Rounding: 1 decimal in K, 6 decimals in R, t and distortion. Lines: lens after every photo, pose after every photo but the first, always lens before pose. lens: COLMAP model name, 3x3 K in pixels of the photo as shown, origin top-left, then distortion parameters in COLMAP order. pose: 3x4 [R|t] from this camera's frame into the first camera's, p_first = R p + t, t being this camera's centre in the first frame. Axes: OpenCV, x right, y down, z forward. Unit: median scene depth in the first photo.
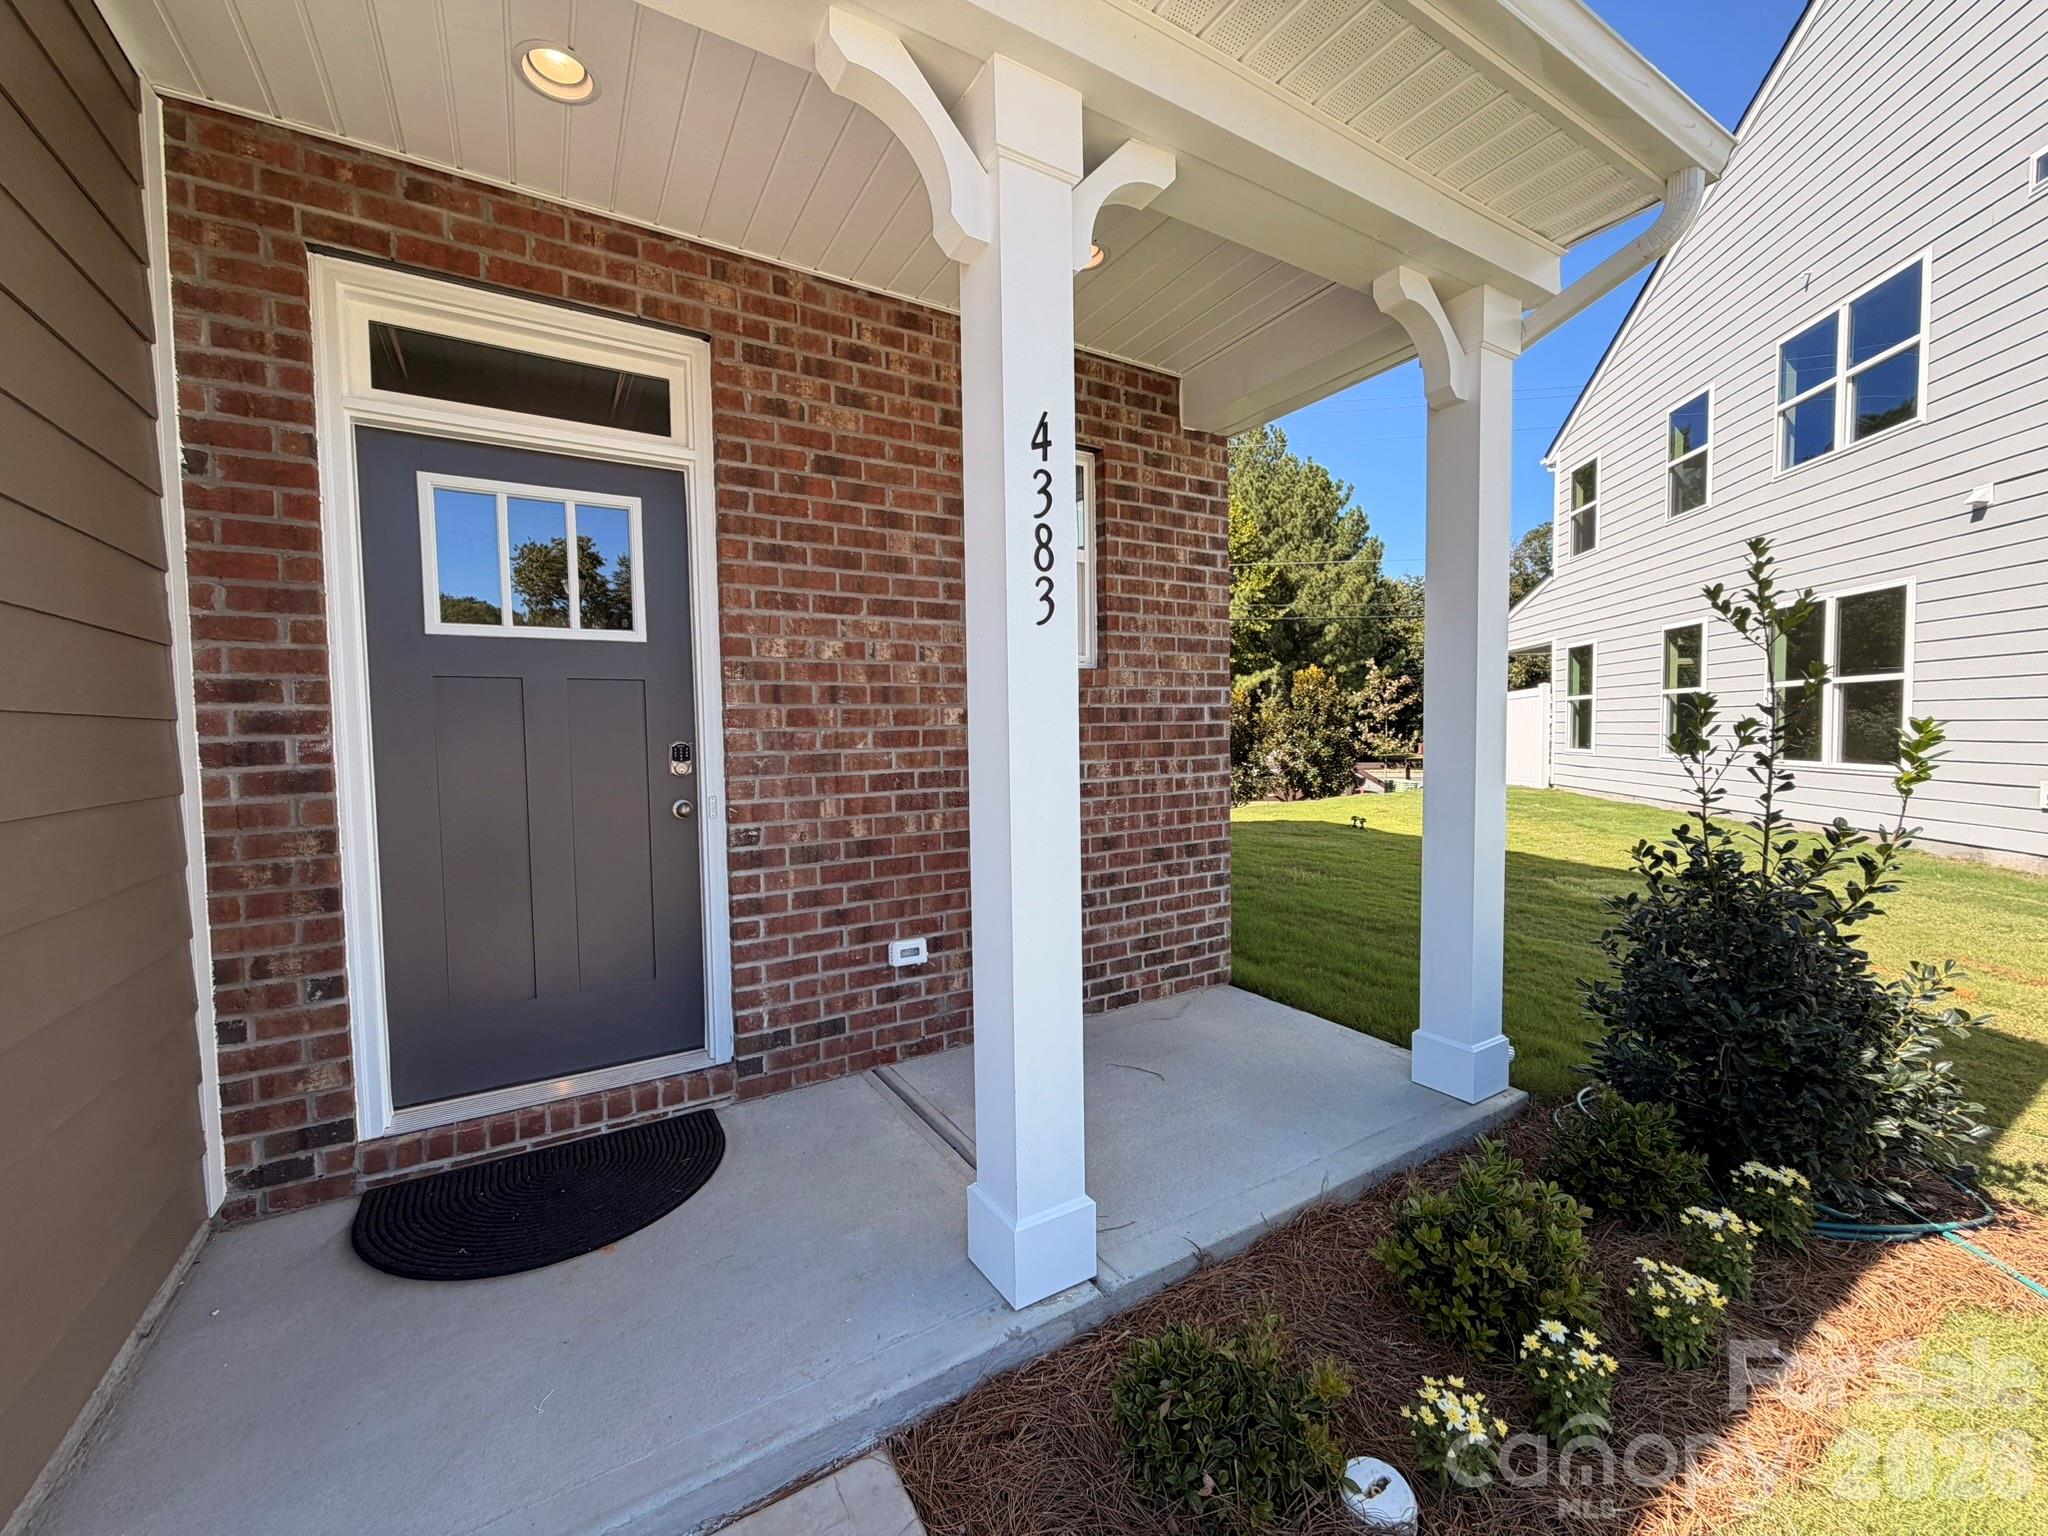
lens RADIAL K [[815.1, 0, 1017.8], [0, 815.1, 770.4], [0, 0, 1]] dist [0.000198, 0.000125]
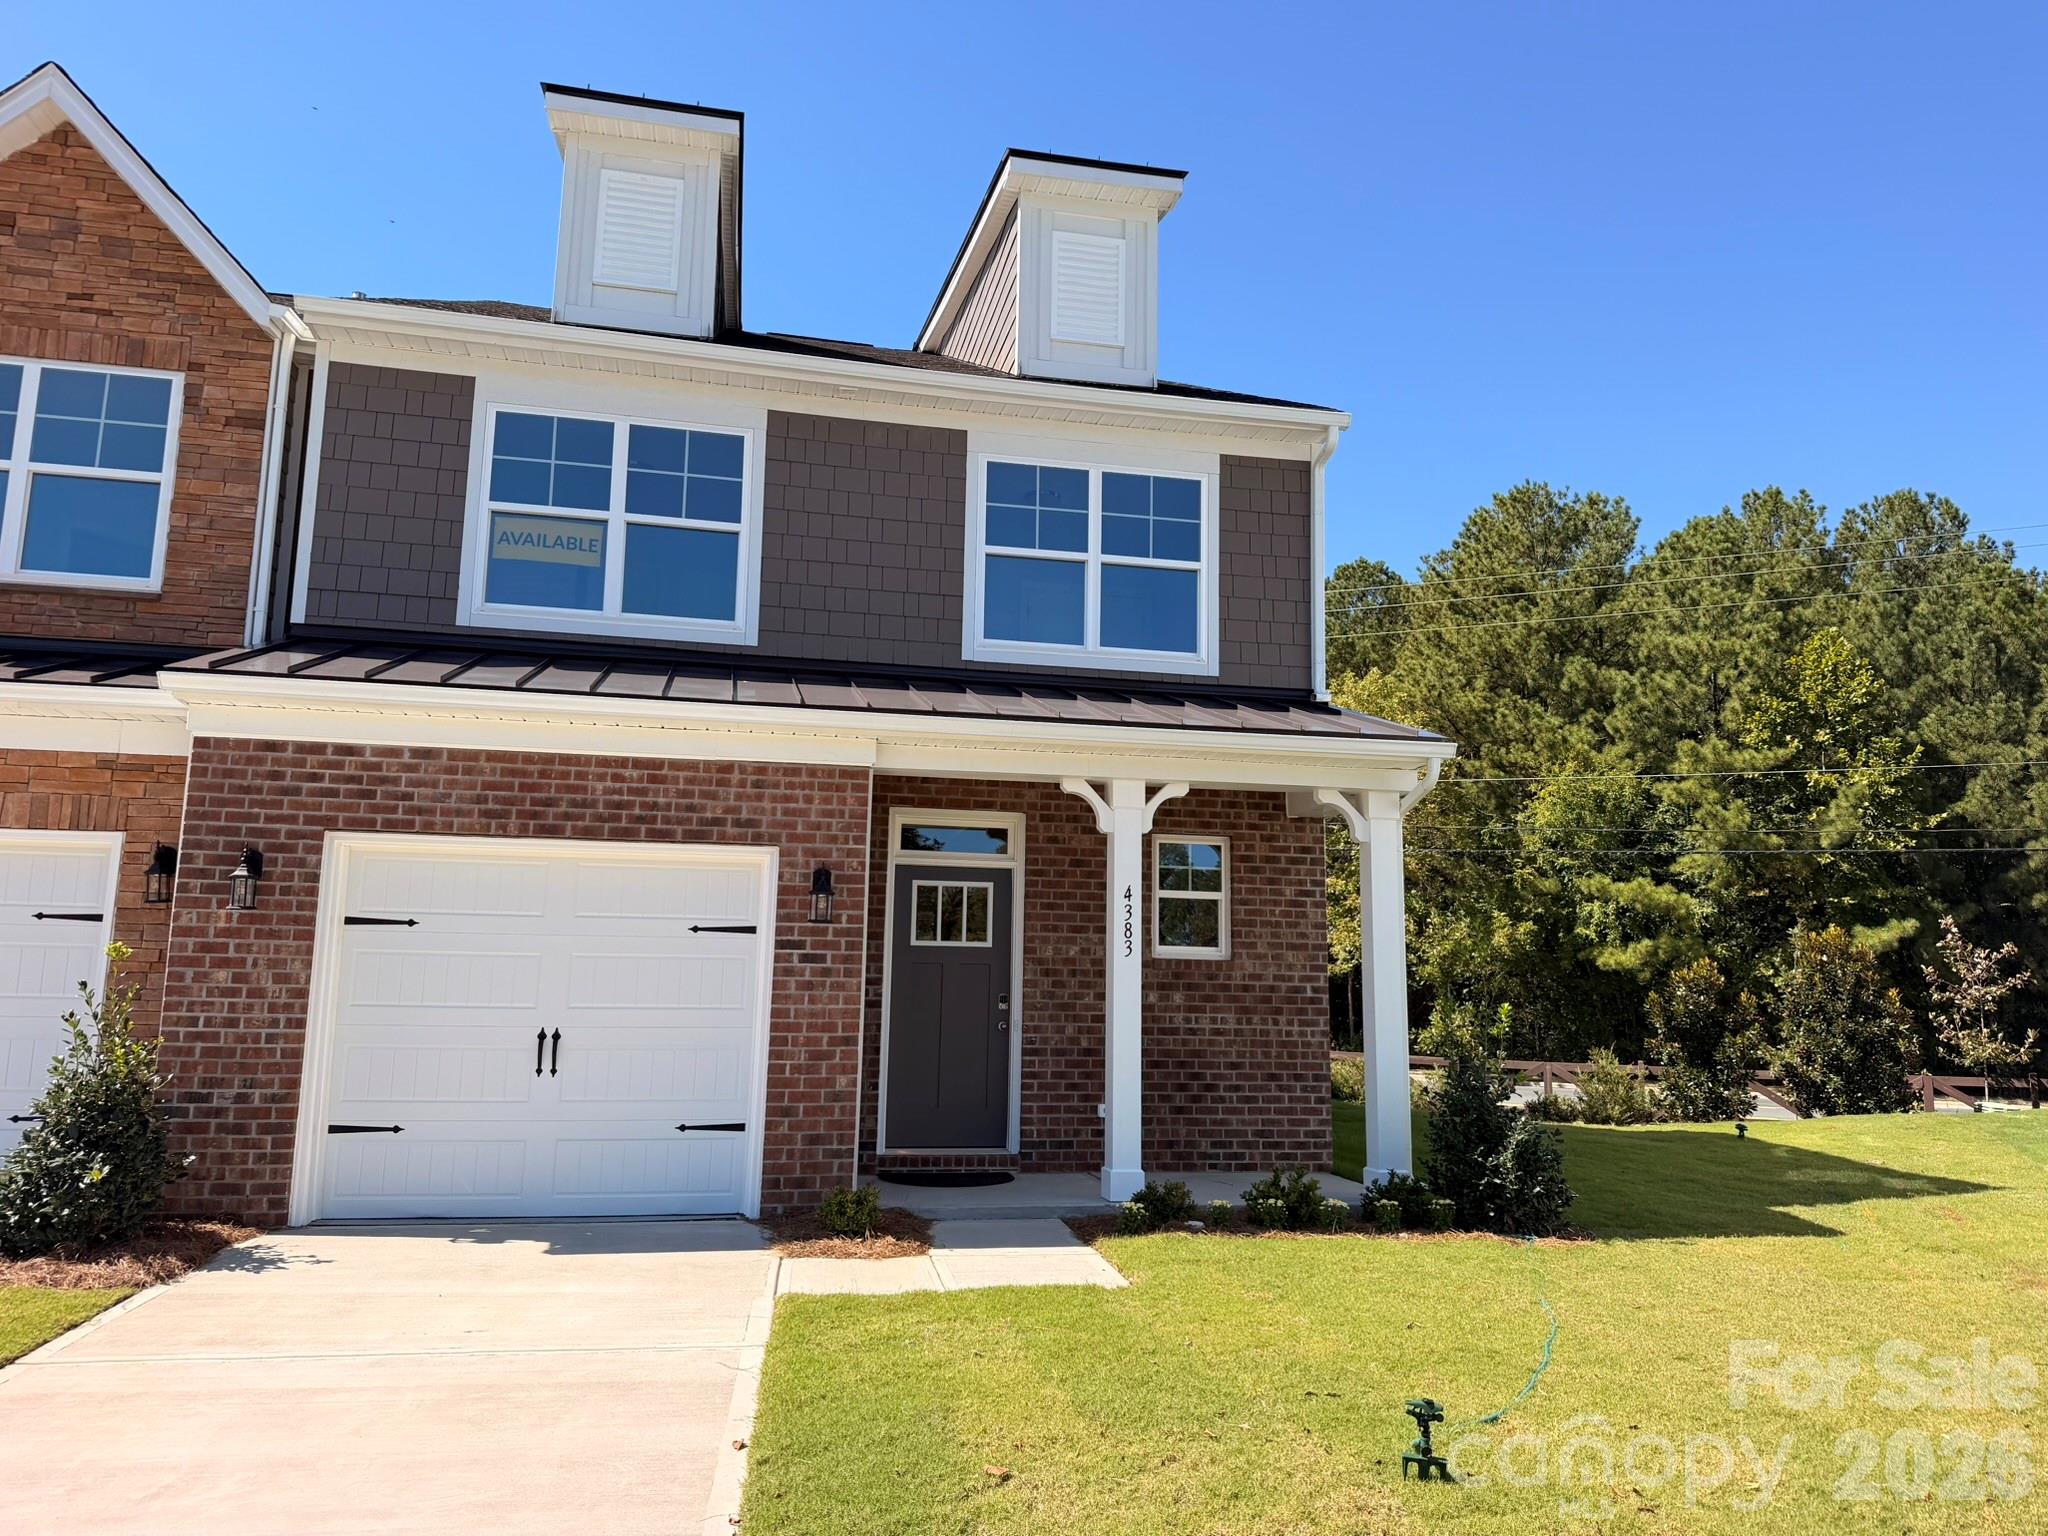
lens RADIAL K [[1437.6, 0, 1018.9], [0, 1437.6, 772.7], [0, 0, 1]] dist [0.194252, -0.247522]
pose [[0.939703, -0.017357, -0.341552, 0.723848], [-0.050924, 0.980476, -0.189930, 0.088703], [0.338180, 0.195871, 0.920472, -2.018733]]
